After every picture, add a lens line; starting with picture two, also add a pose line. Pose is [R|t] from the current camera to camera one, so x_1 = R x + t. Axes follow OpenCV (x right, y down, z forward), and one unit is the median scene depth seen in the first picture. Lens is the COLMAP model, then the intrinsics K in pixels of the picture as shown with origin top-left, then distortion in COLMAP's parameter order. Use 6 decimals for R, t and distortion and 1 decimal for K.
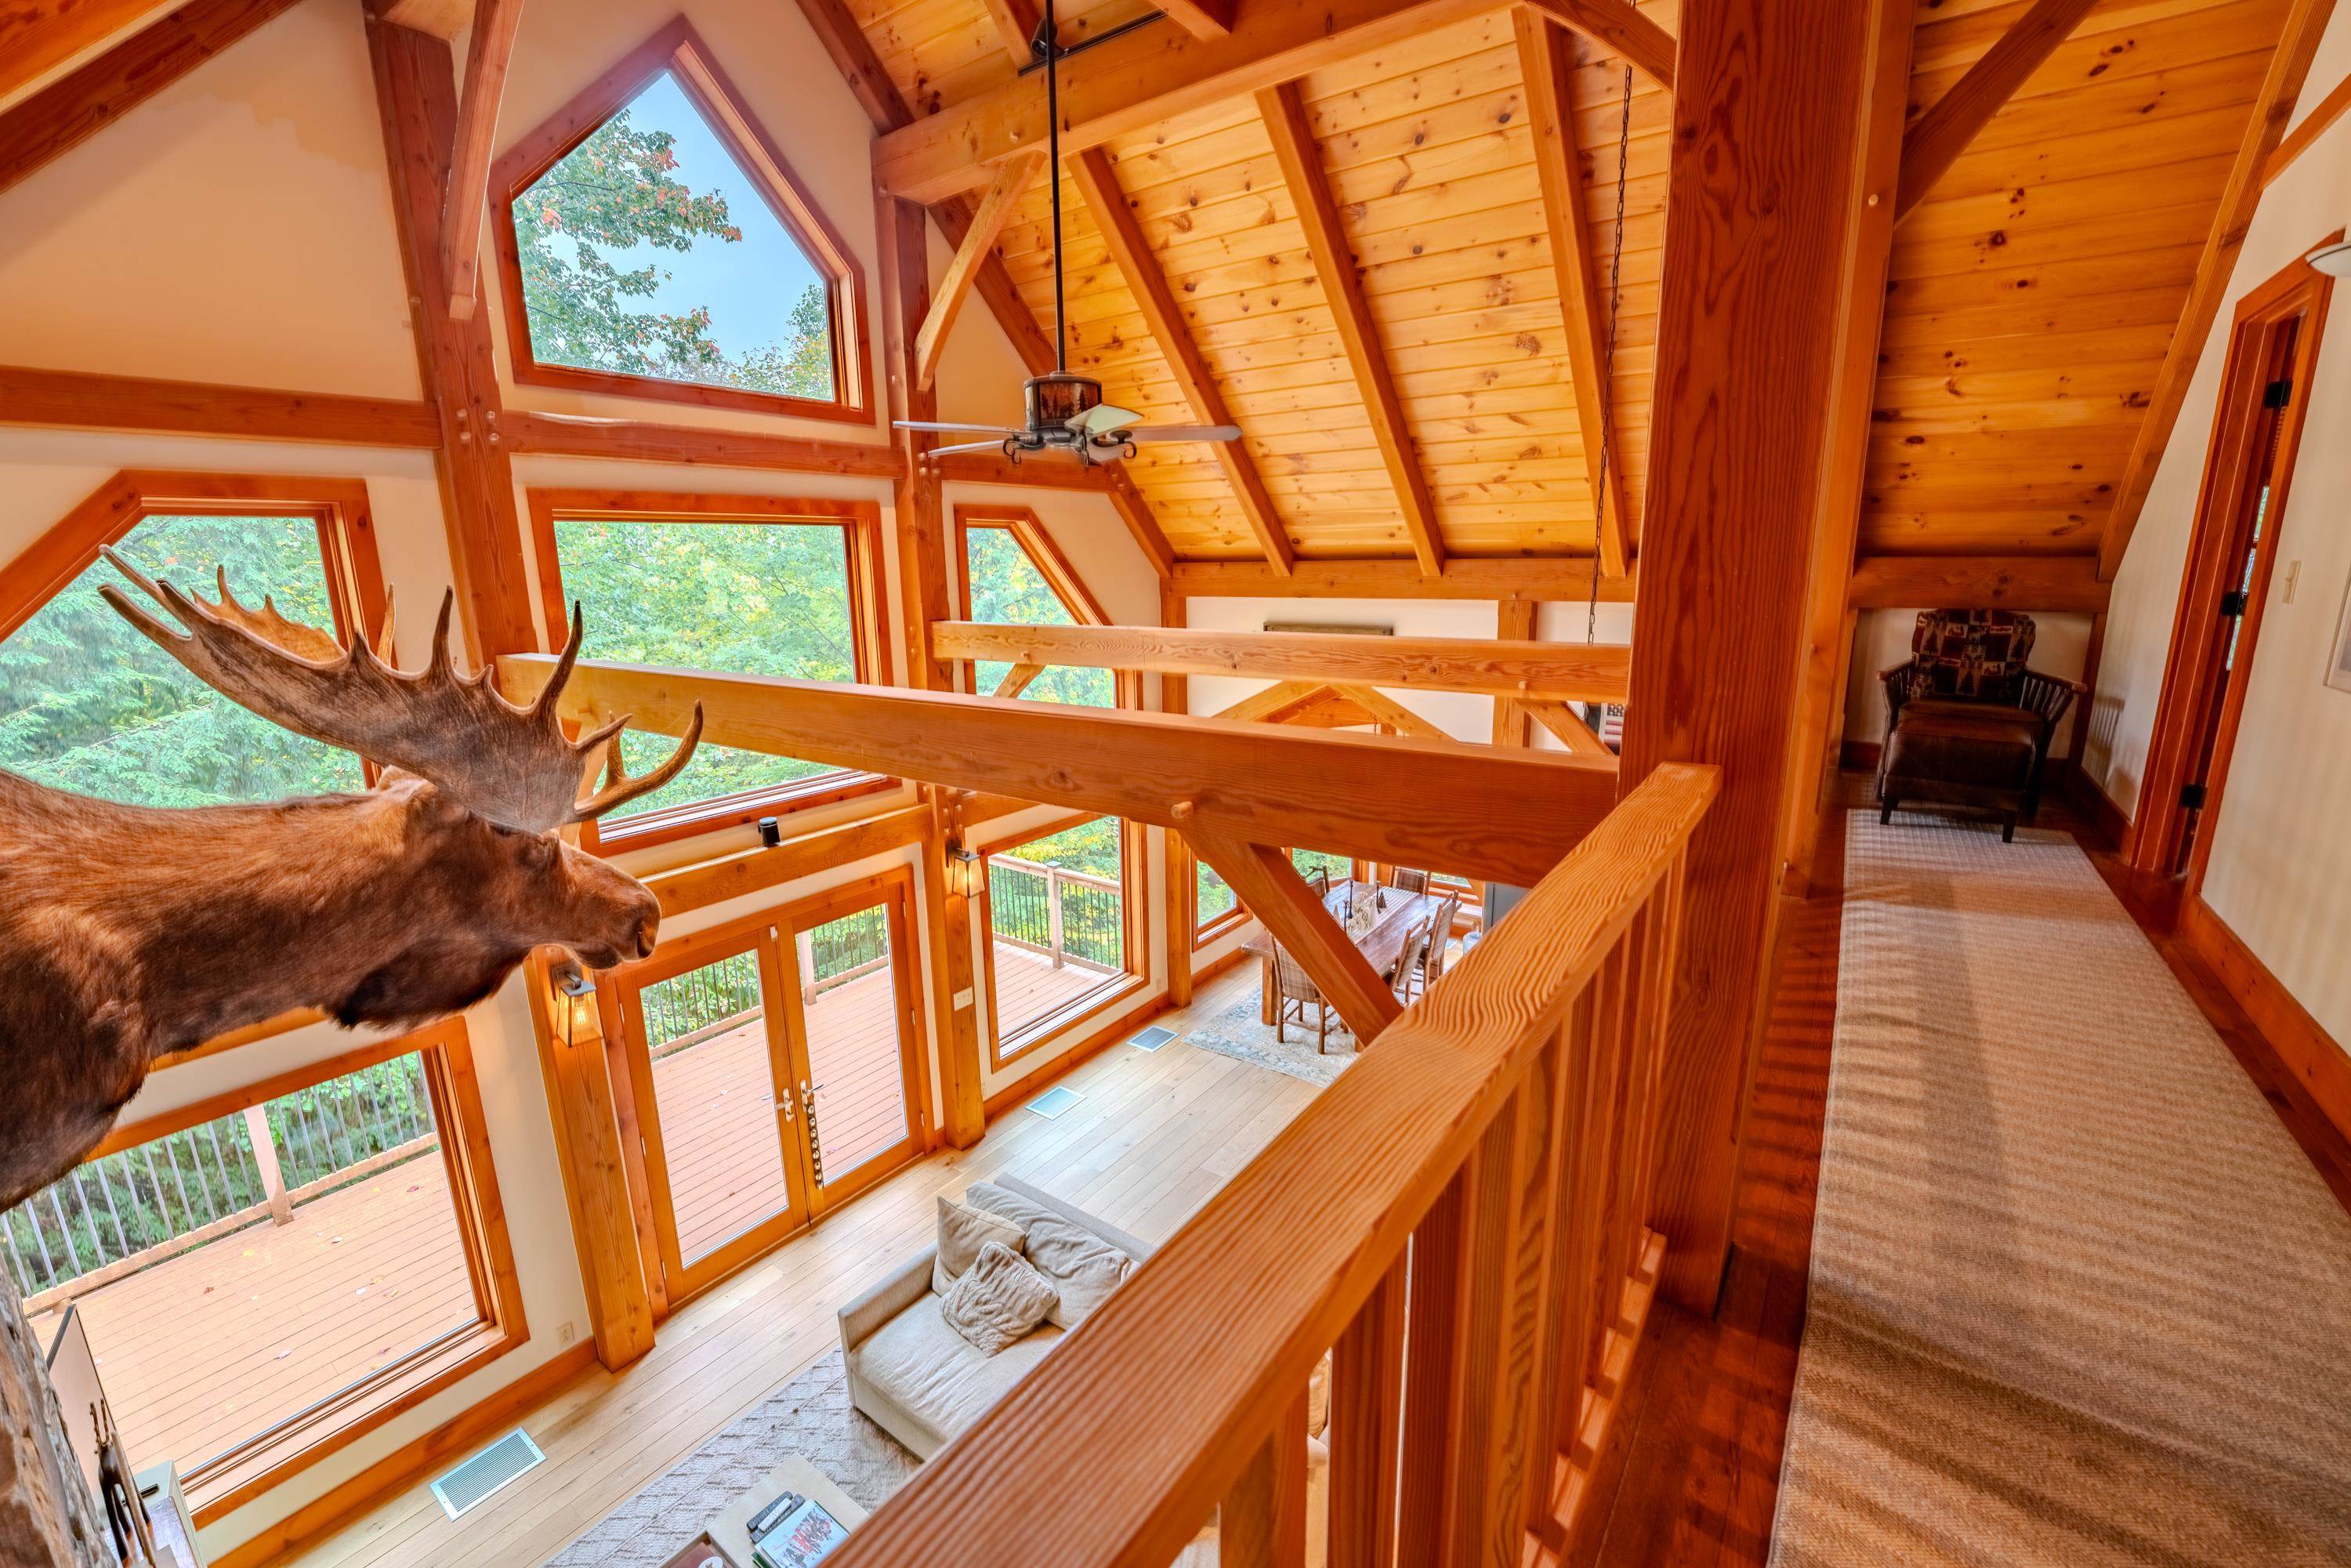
lens RADIAL K [[953.4, 0, 1186.8], [0, 953.4, 787.2], [0, 0, 1]] dist [-0.030531, 0.003941]
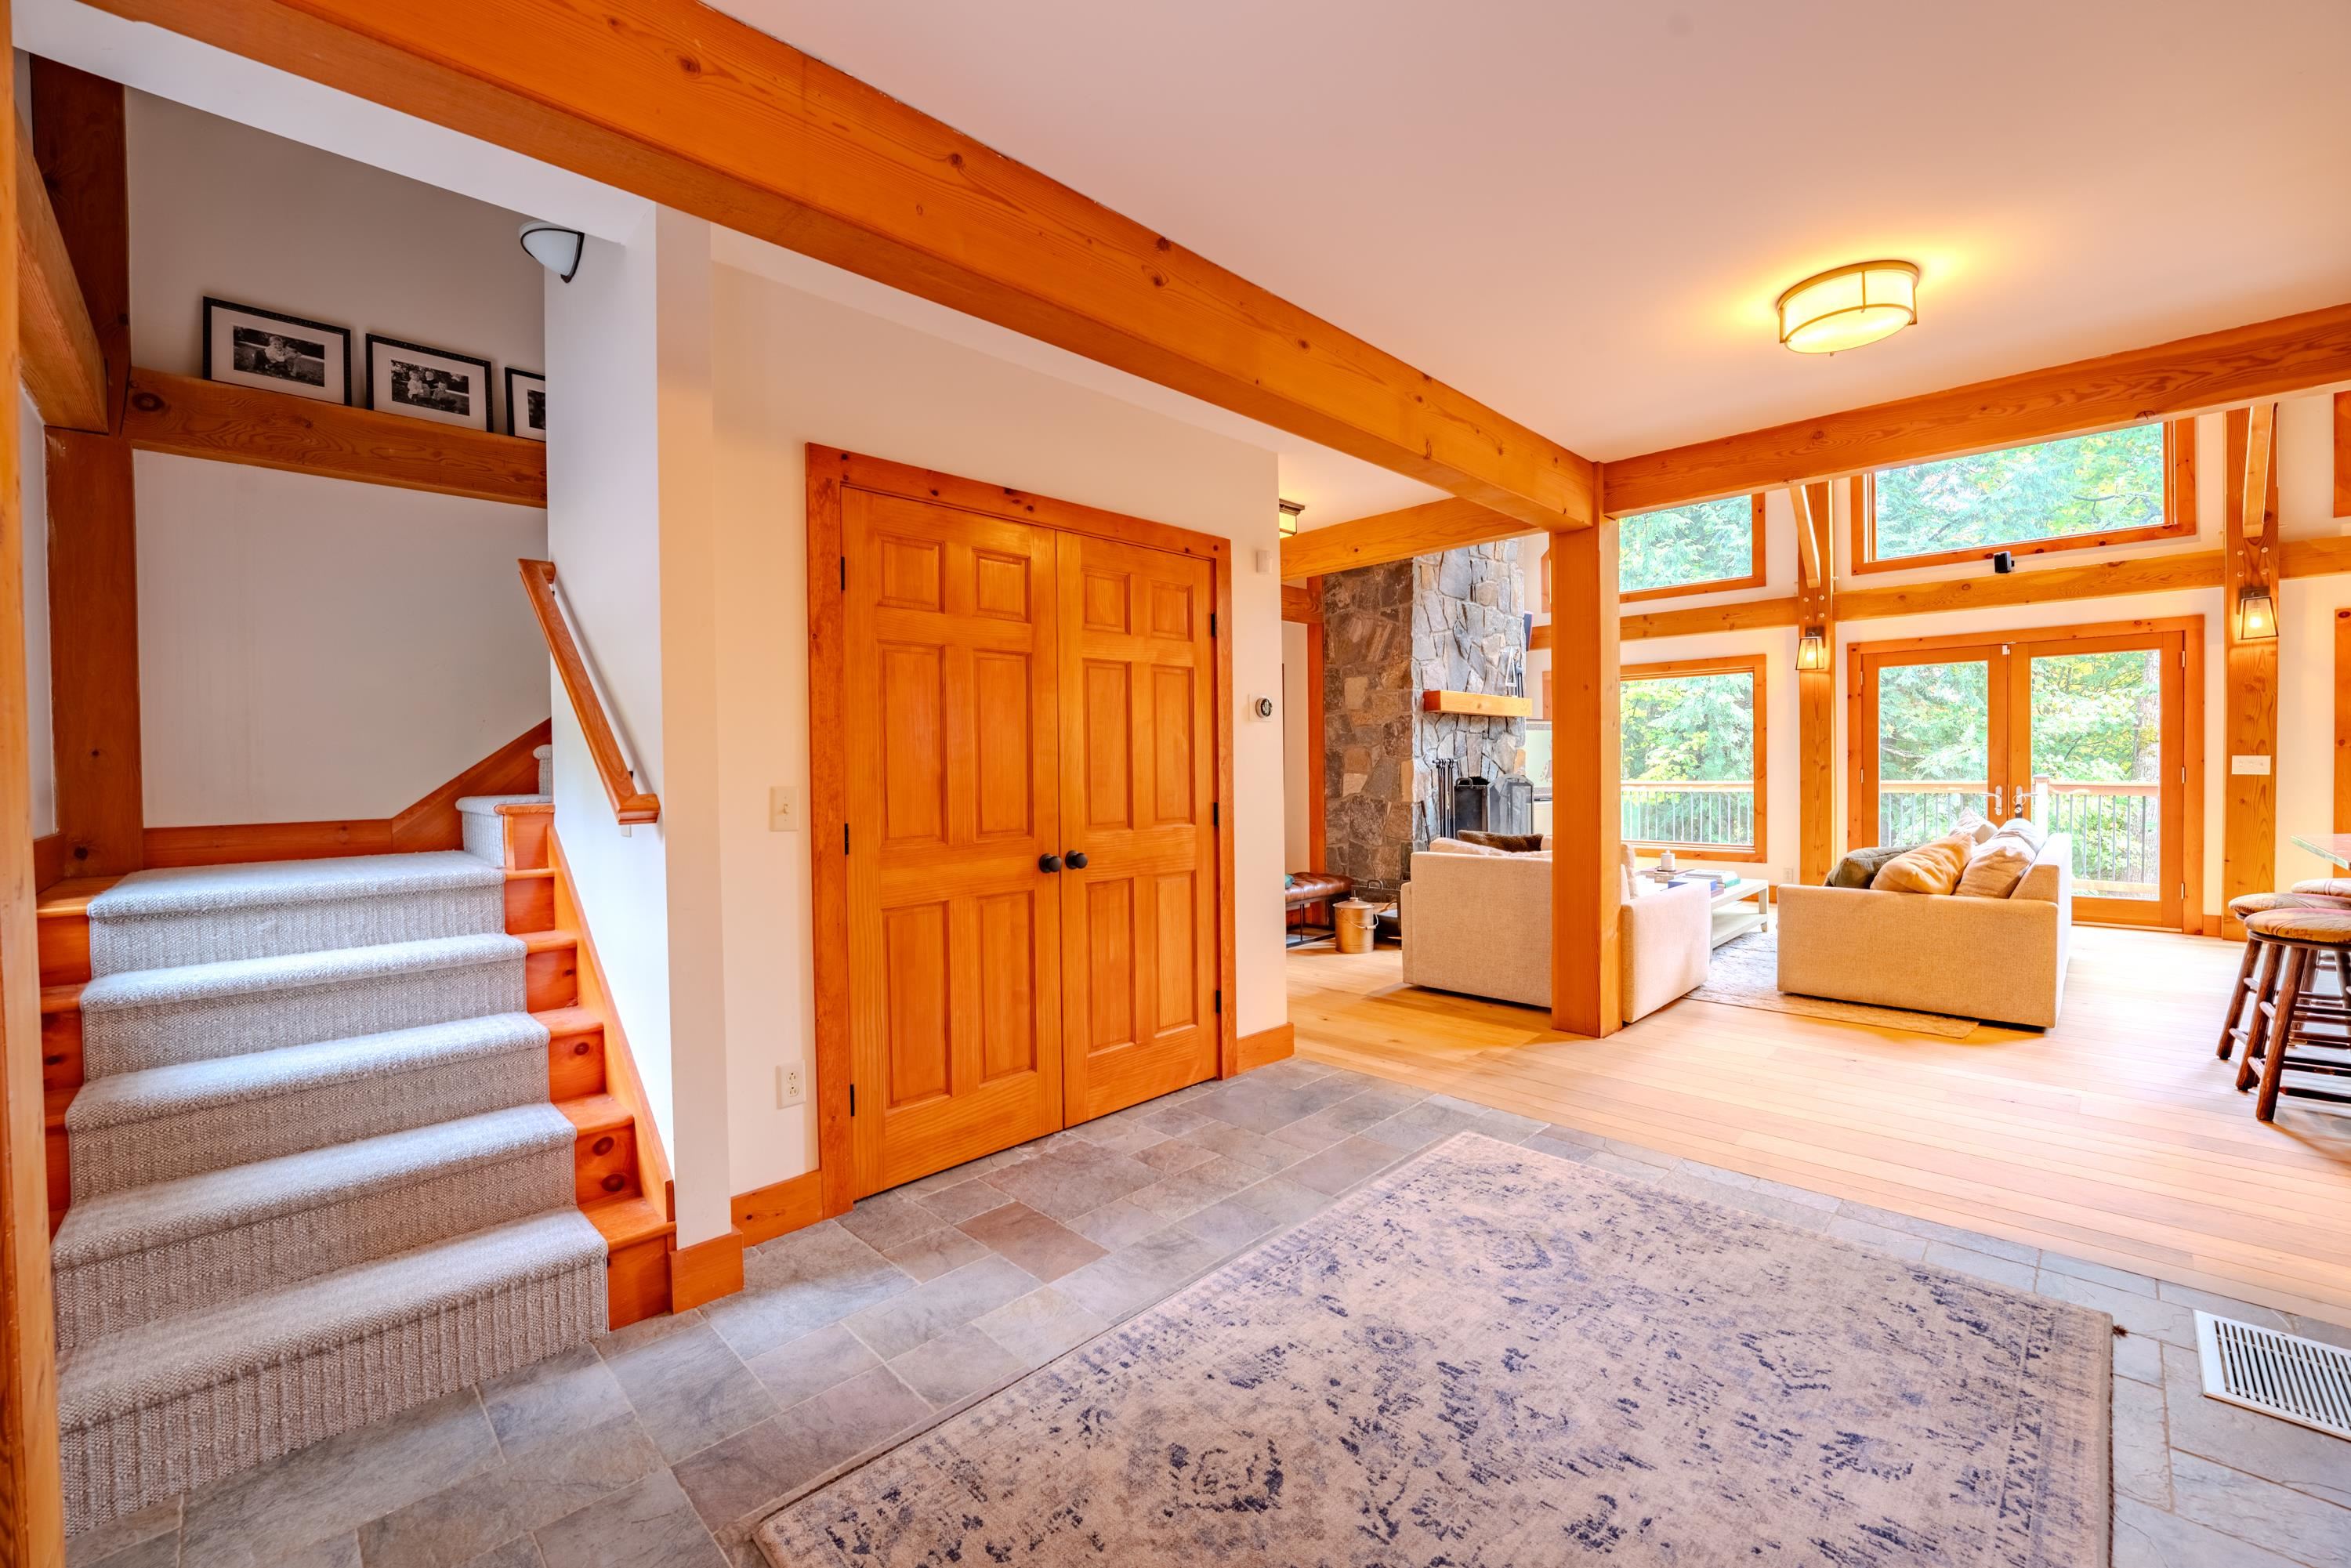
lens RADIAL K [[953.4, 0, 1167.9], [0, 953.4, 781.7], [0, 0, 1]] dist [-0.030531, 0.003941]
pose [[-0.172758, 0.036506, -0.984287, 0.933004], [-0.203724, 0.976379, 0.071970, 0.439889], [0.963665, 0.212956, -0.161241, 0.159802]]
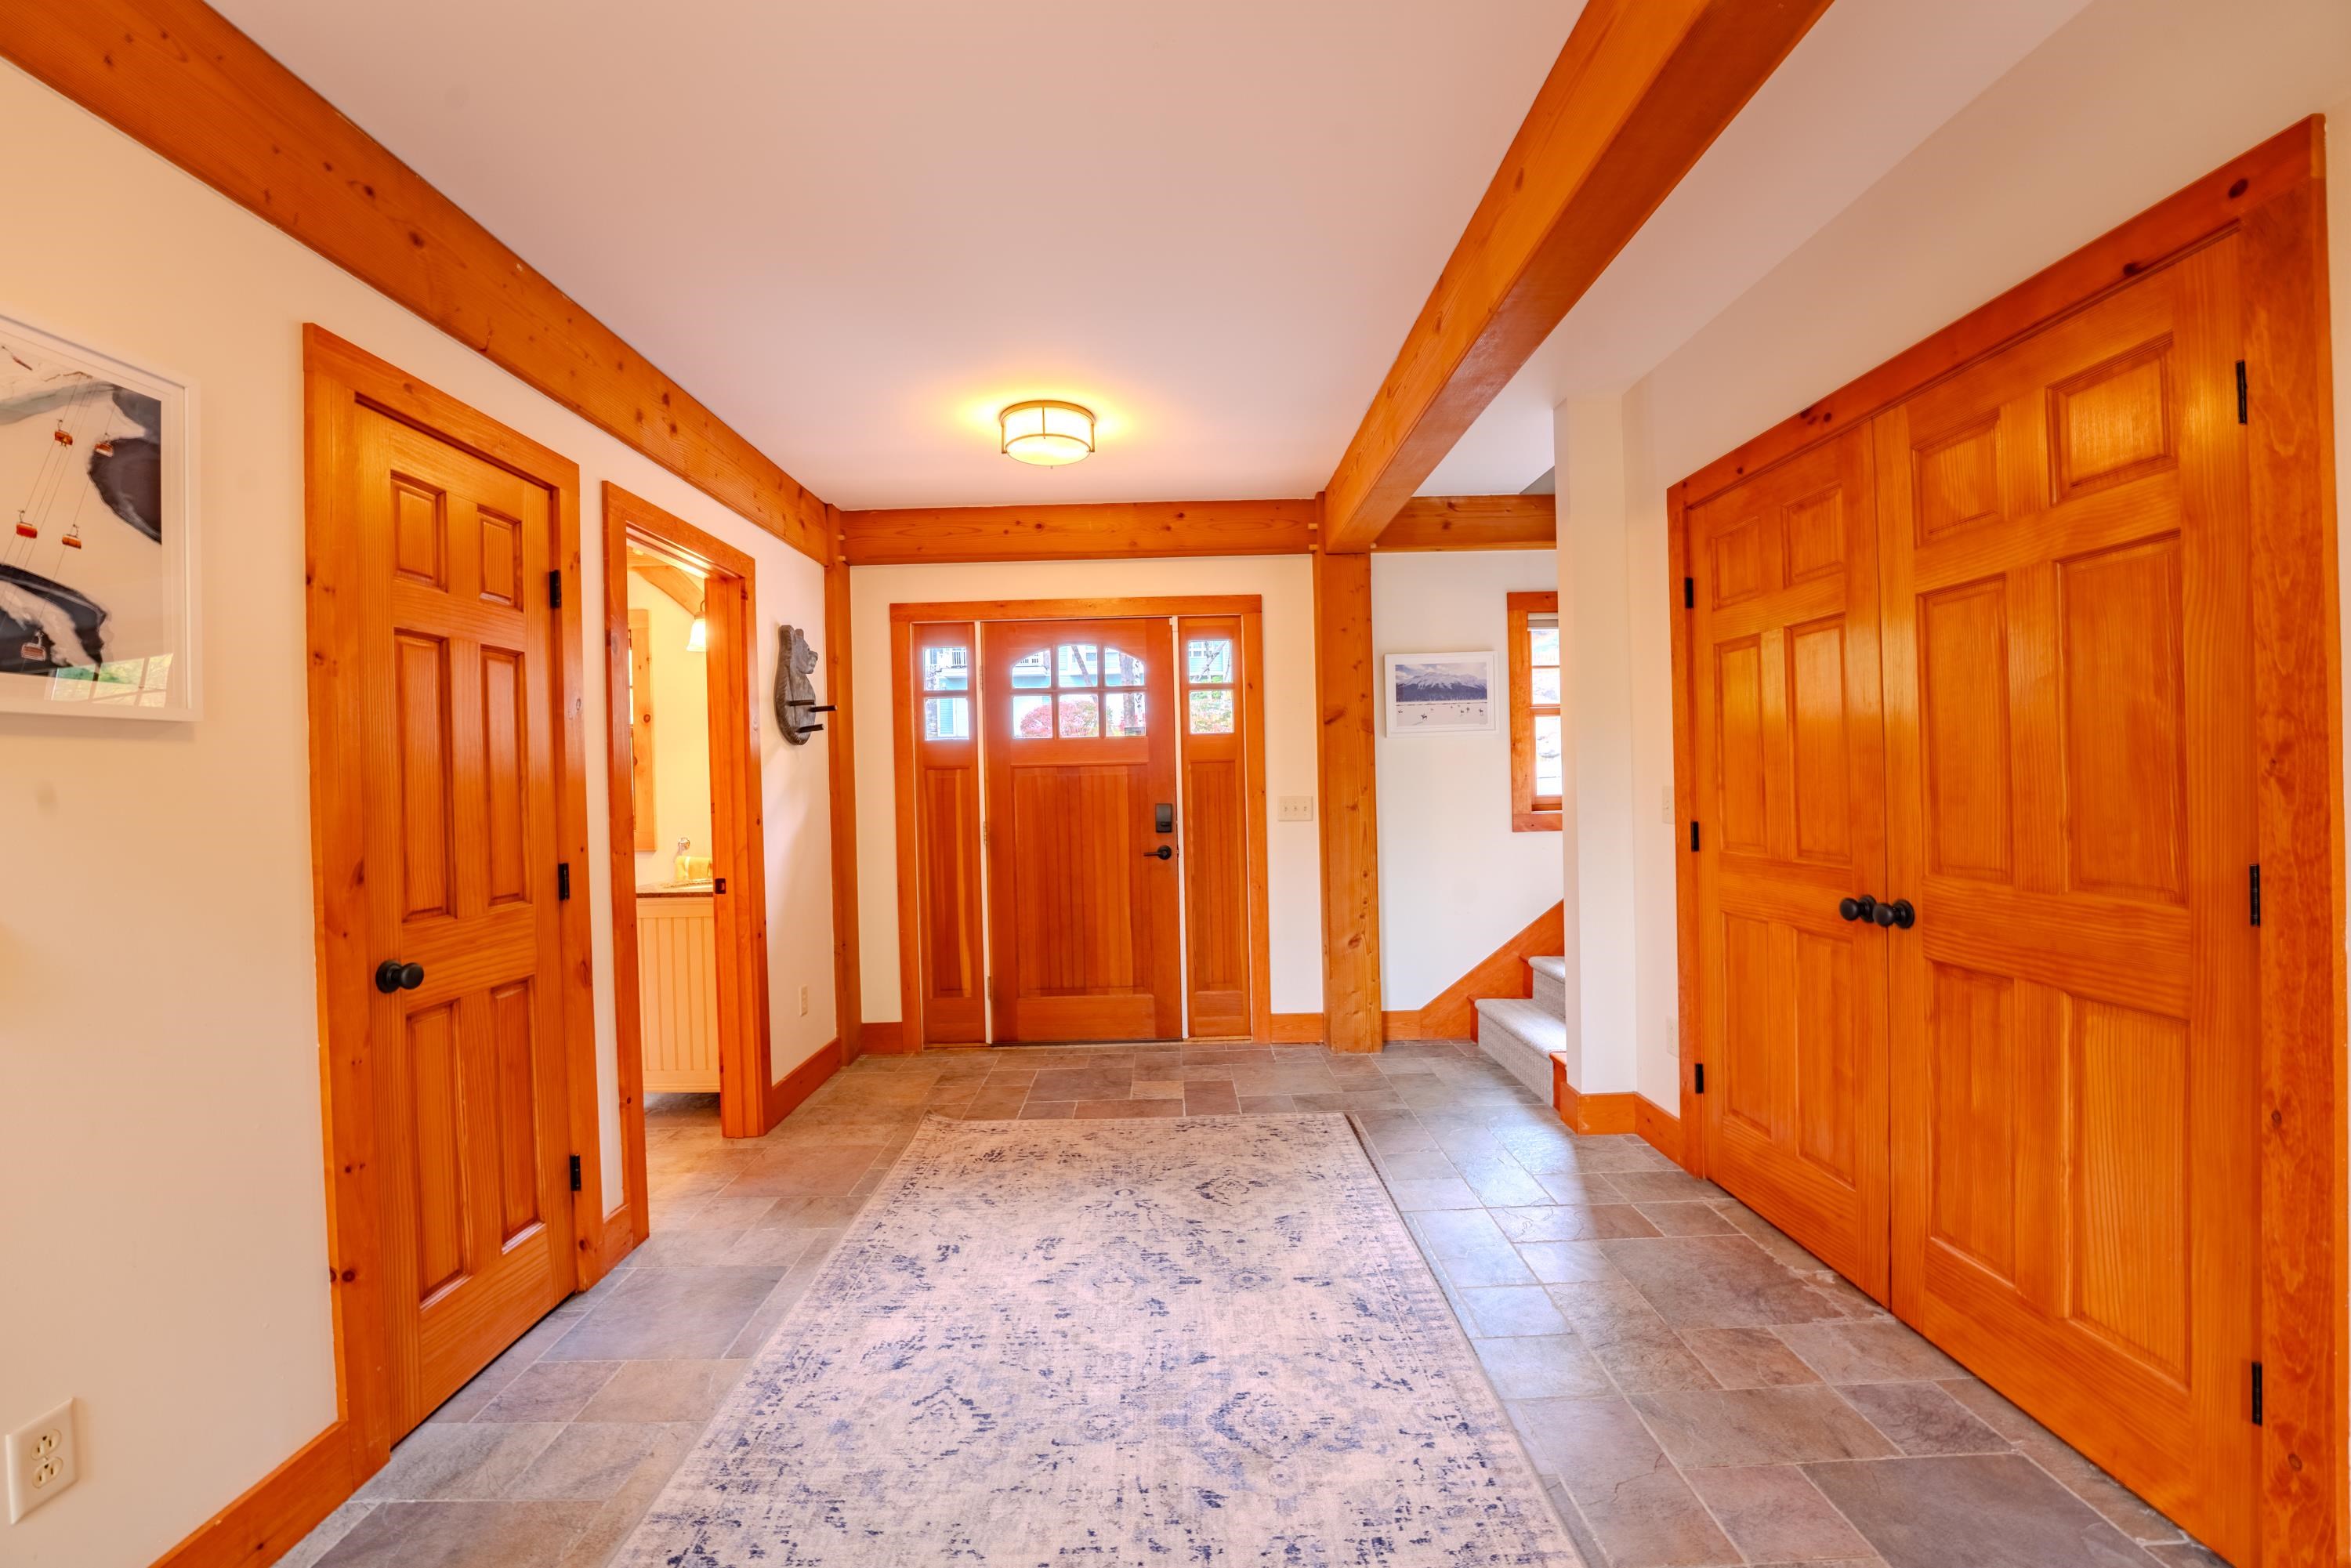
lens RADIAL K [[953.4, 0, 1176.2], [0, 953.4, 784.4], [0, 0, 1]] dist [-0.030531, 0.003941]
pose [[-0.590724, 0.026915, 0.806424, 0.277600], [0.211393, 0.969696, 0.122487, 0.387599], [-0.778690, 0.242829, -0.578512, 0.429915]]
